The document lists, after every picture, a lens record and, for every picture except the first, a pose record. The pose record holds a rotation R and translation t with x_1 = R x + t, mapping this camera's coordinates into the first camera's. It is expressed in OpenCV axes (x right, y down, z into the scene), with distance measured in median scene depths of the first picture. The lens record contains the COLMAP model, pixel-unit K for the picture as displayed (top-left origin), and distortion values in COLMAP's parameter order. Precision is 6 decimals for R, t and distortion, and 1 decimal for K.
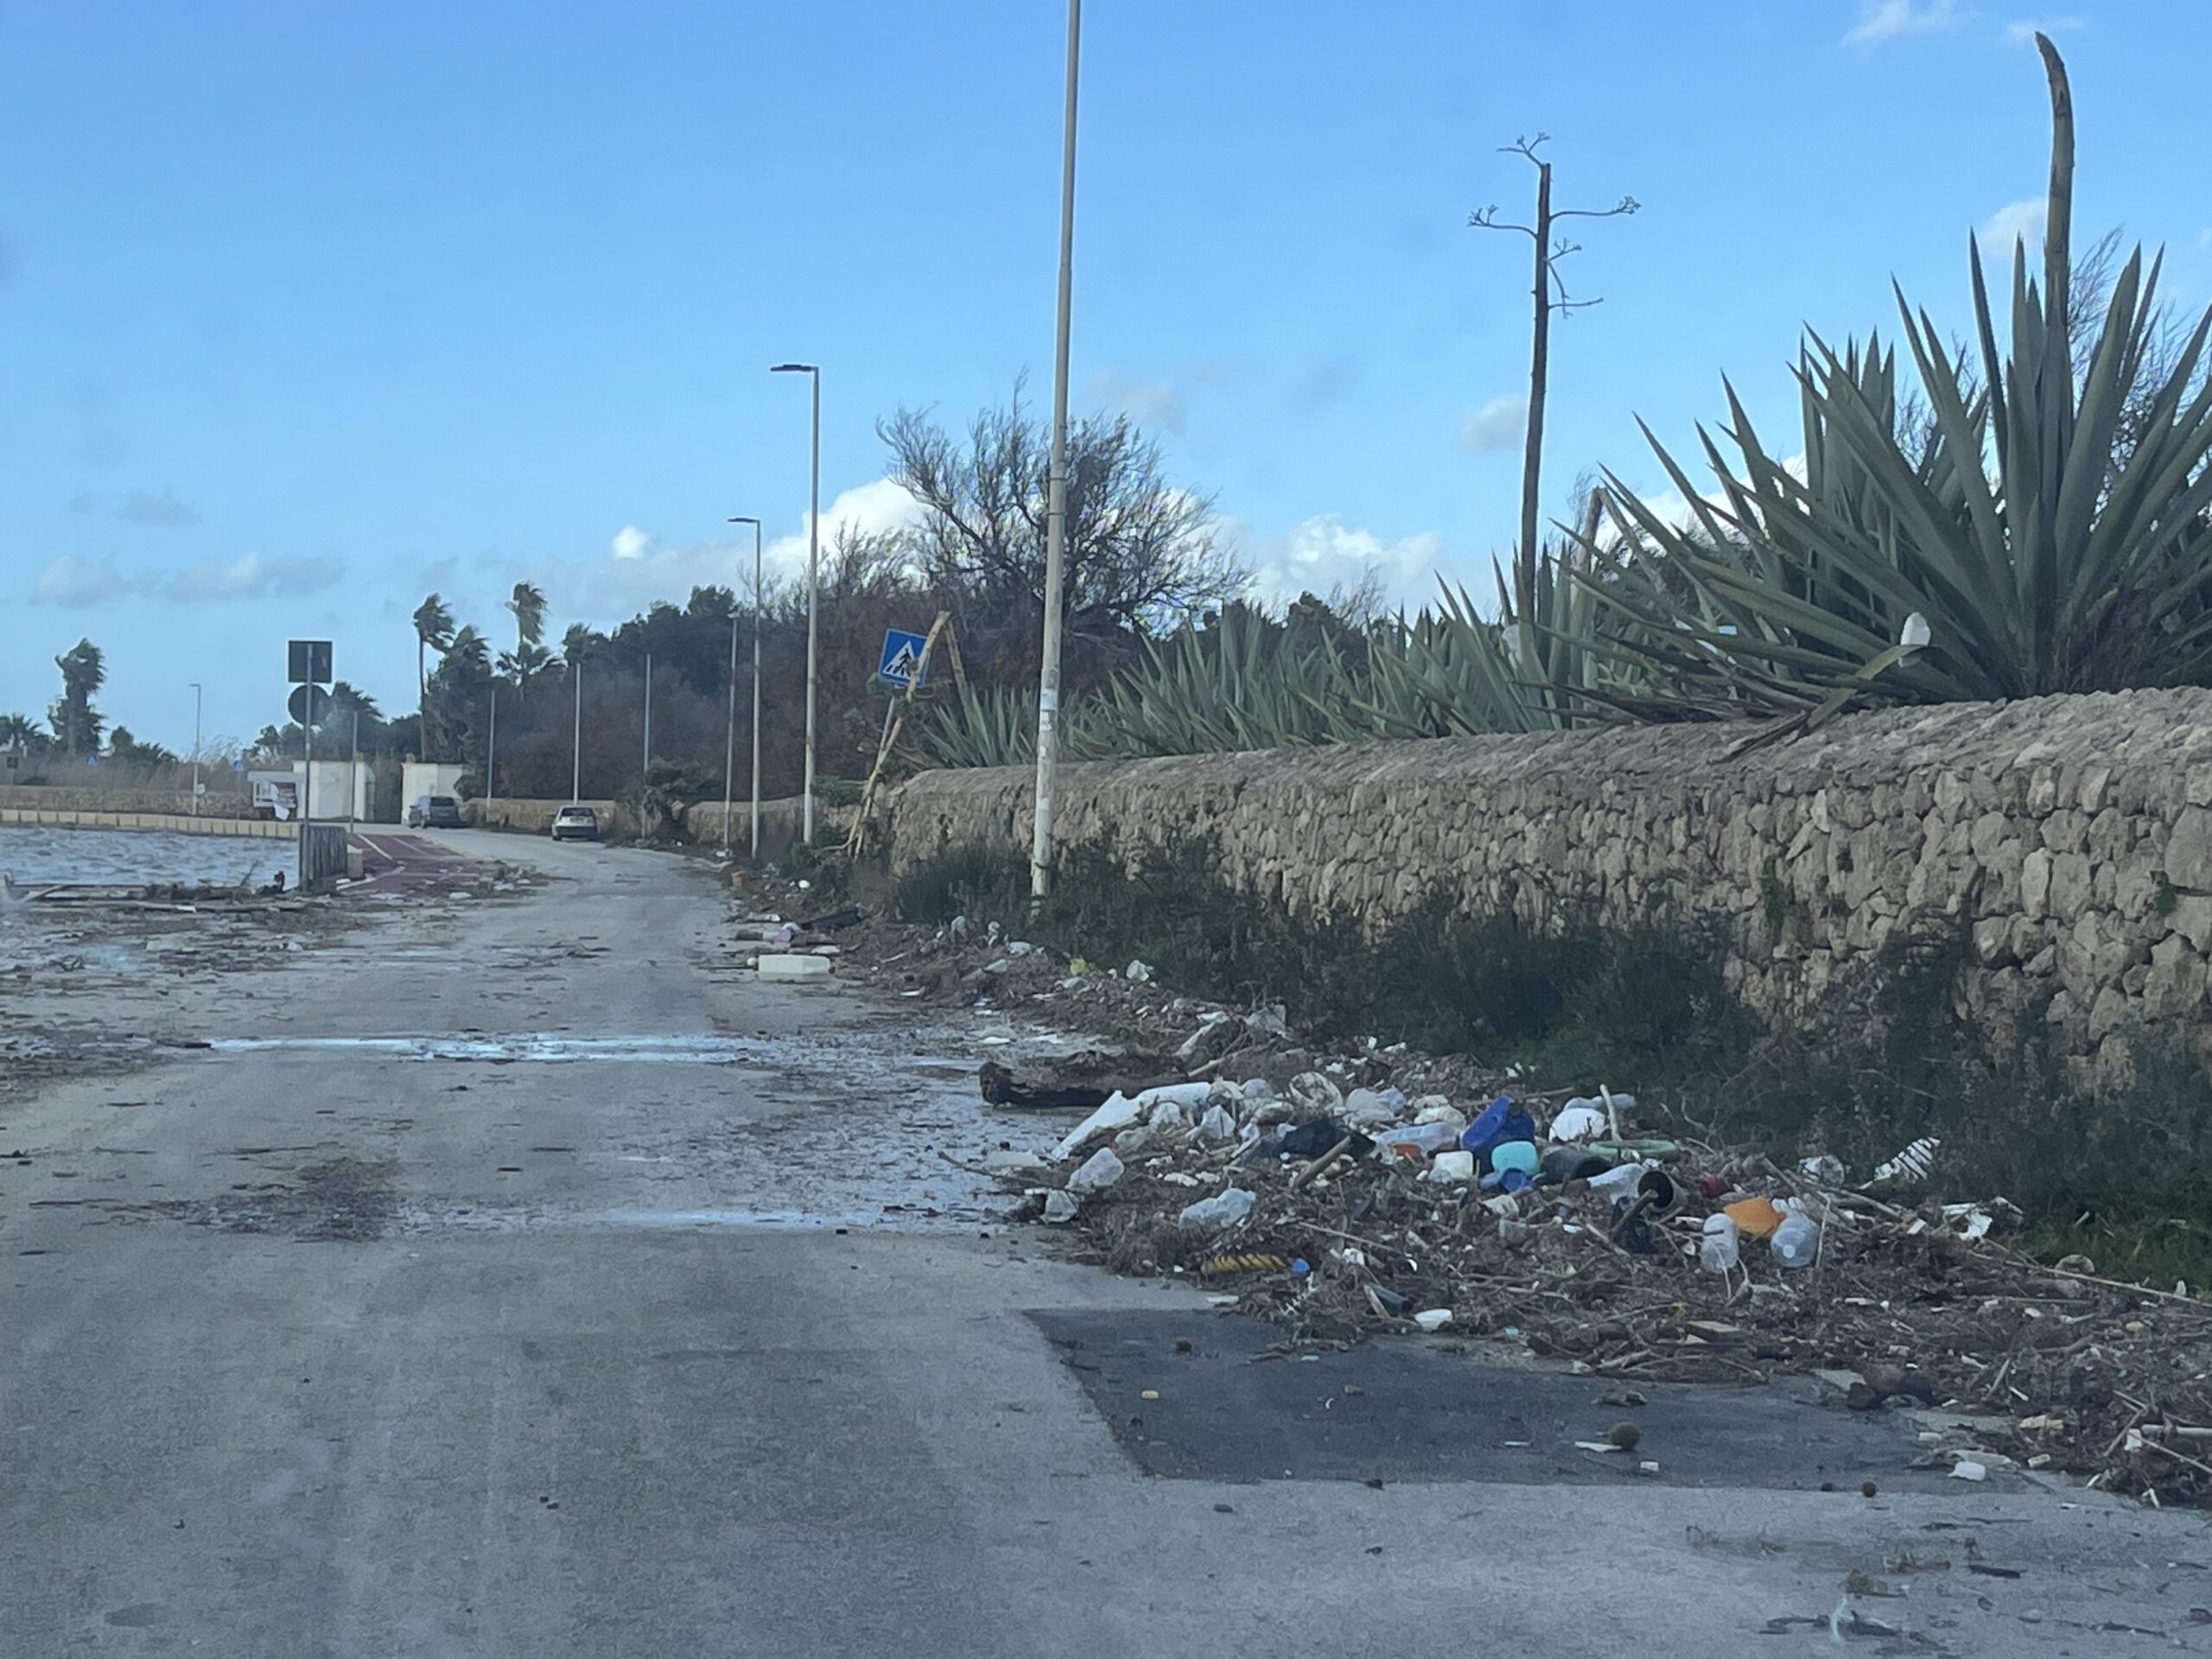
lens RADIAL K [[4130.9, 0, 1104.9], [0, 4130.9, 847.2], [0, 0, 1]] dist [0.195394, 0.000000]
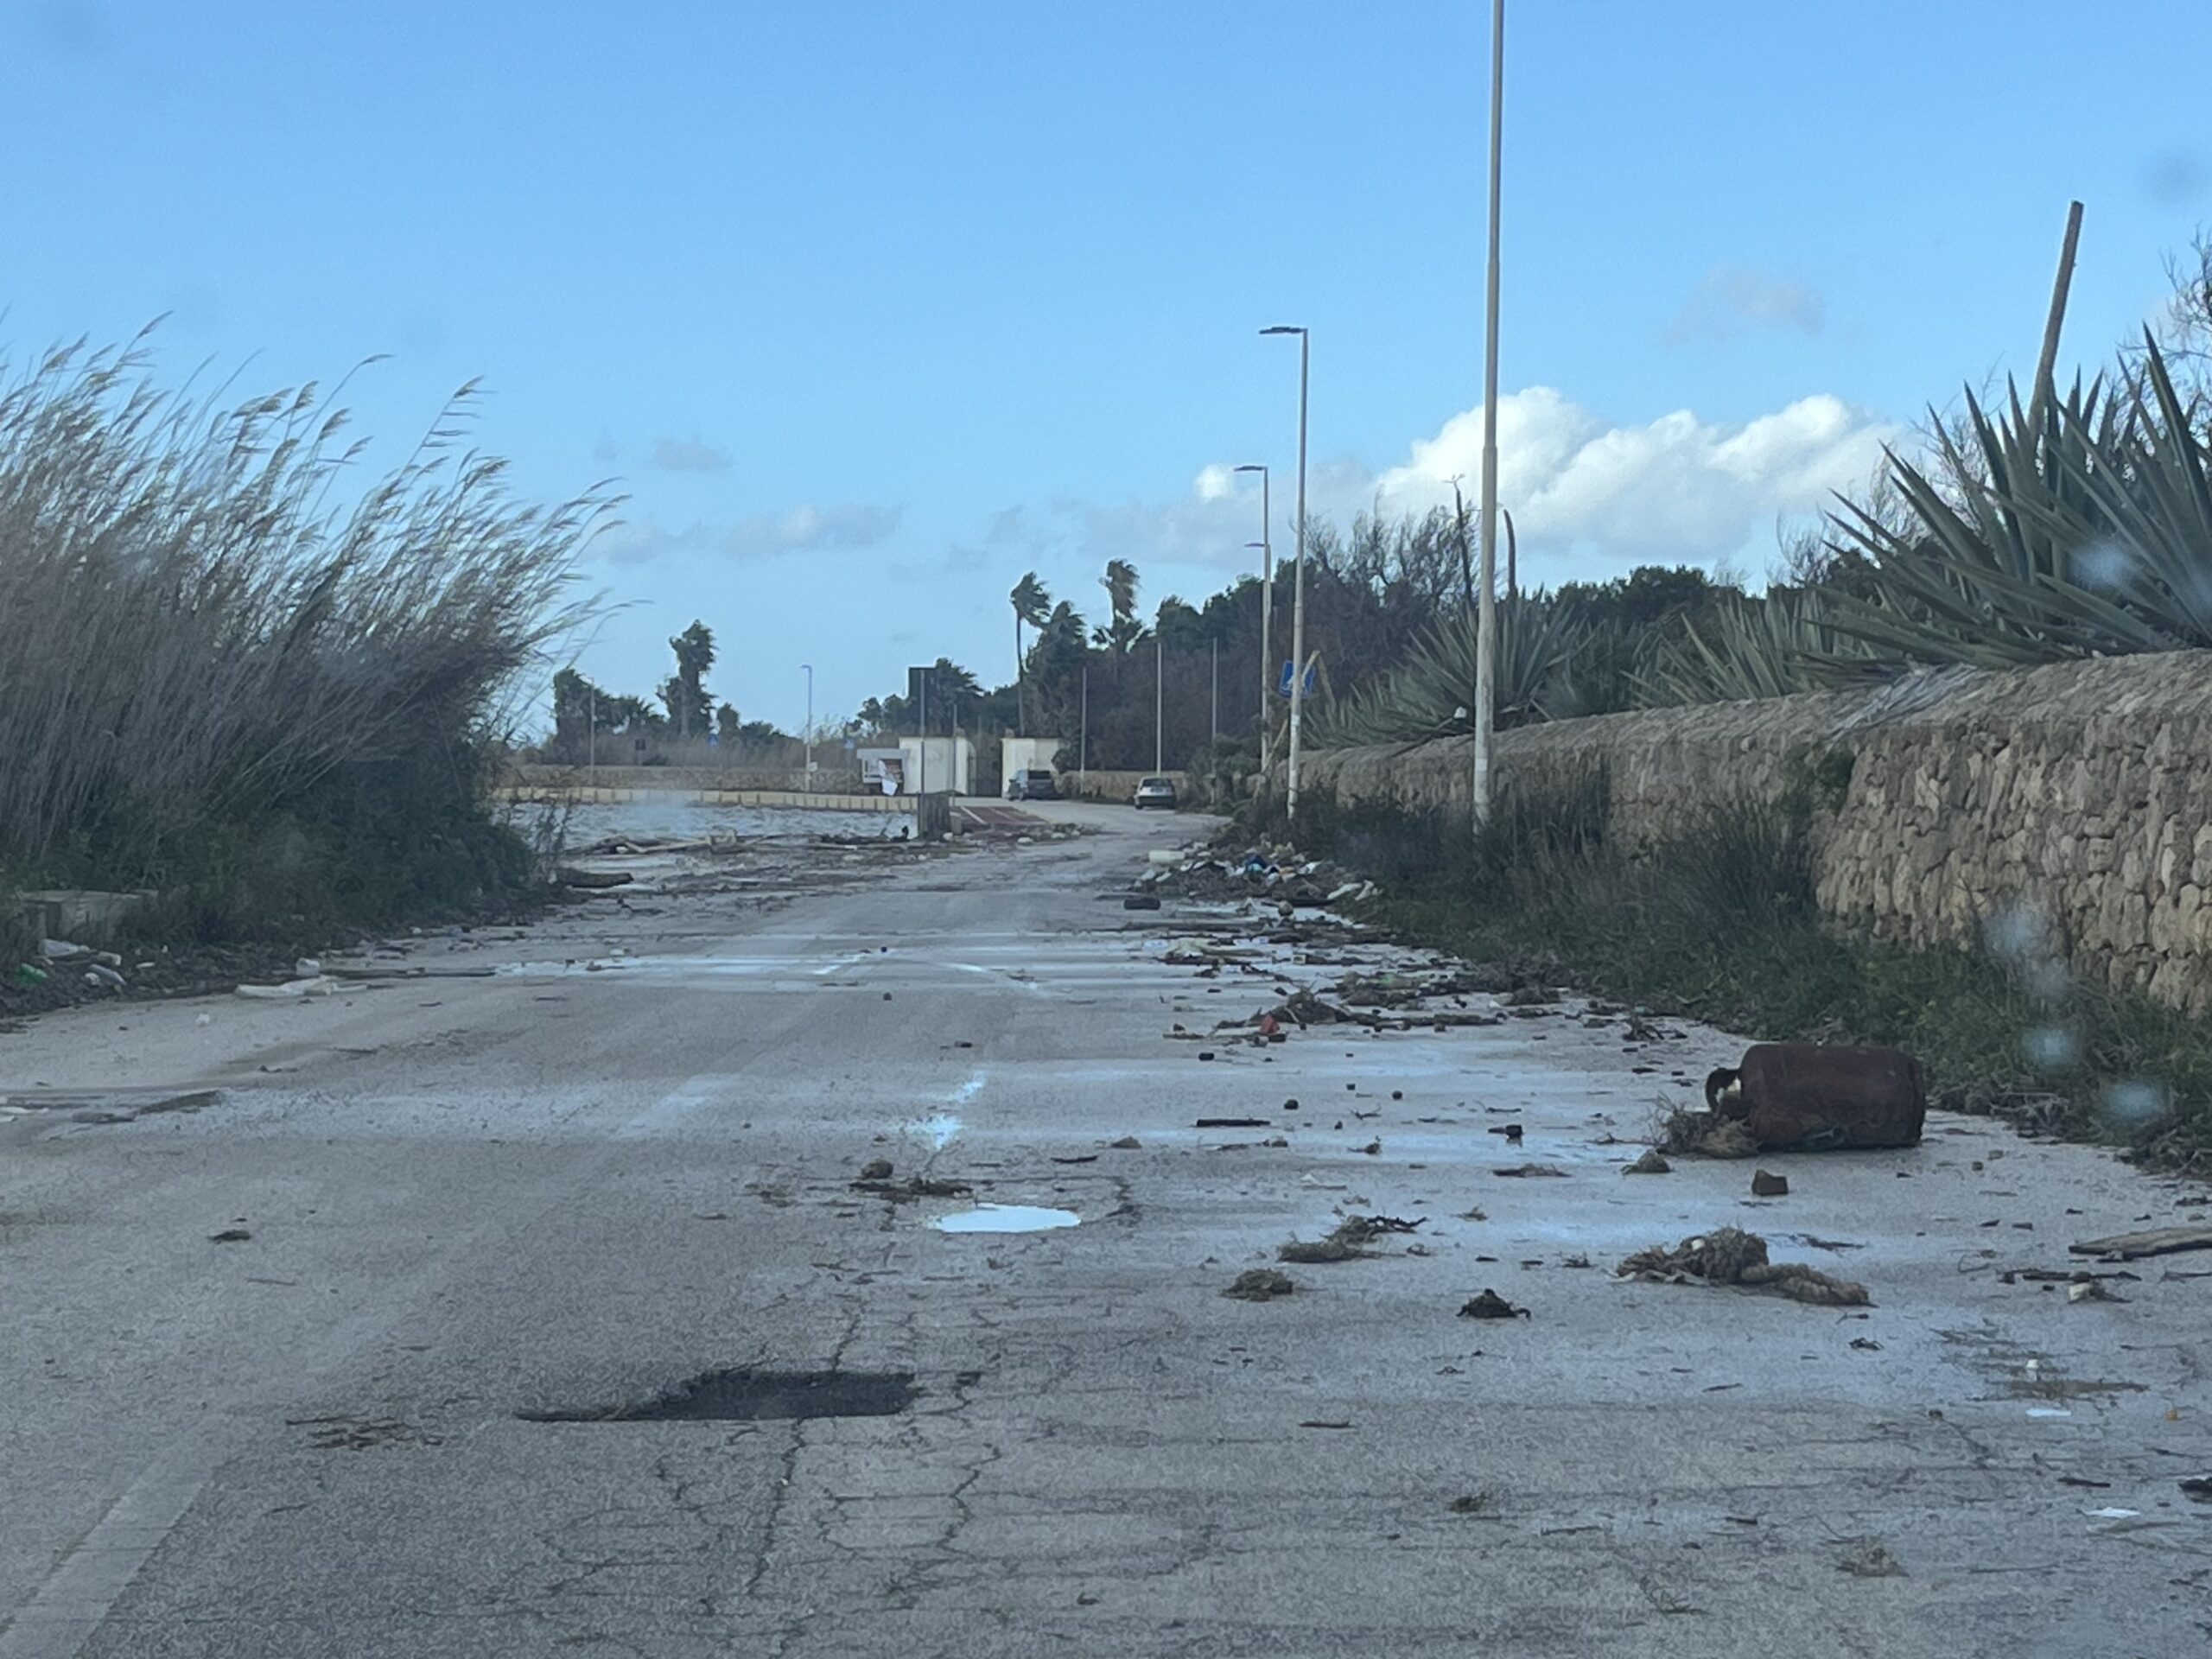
lens RADIAL K [[4660.1, 0, 1105.1], [0, 4660.1, 826.7], [0, 0, 1]] dist [0.196951, 0.000000]
pose [[0.989051, -0.015080, -0.146799, 0.222521], [0.015334, 0.999882, 0.000604, 0.012471], [0.146772, -0.002848, 0.989166, -1.216292]]
